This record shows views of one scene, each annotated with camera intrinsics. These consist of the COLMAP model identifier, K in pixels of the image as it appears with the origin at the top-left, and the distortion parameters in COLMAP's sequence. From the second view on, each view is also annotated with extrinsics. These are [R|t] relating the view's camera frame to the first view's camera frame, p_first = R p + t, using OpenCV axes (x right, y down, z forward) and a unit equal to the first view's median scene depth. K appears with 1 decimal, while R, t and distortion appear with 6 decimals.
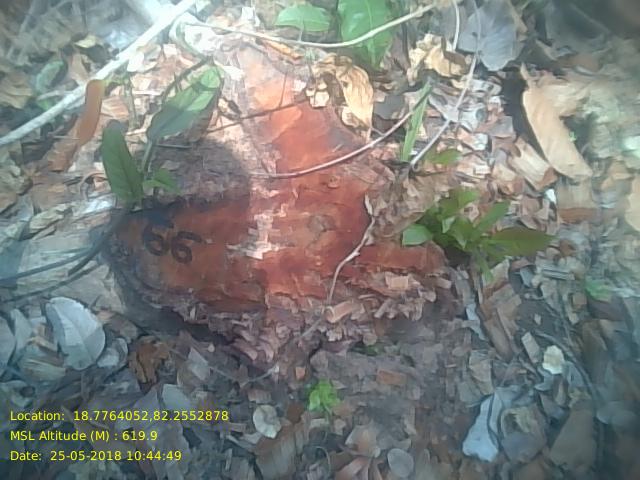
lens RADIAL K [[553.0, 0, 320.5], [0, 553.0, 242.6], [0, 0, 1]] dist [0.038945, -0.114537]
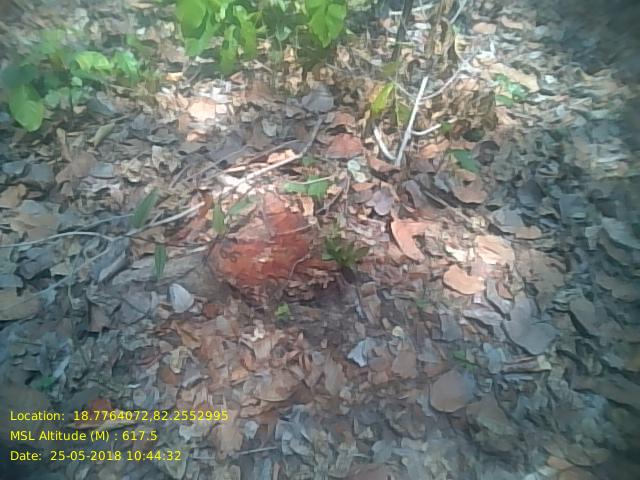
lens RADIAL K [[553.0, 0, 320.0], [0, 553.0, 238.6], [0, 0, 1]] dist [0.038945, -0.114537]
pose [[0.997696, 0.046778, -0.049144, 0.223535], [-0.062560, 0.914597, -0.399498, 0.789837], [0.026259, 0.401652, 0.915416, -1.139197]]
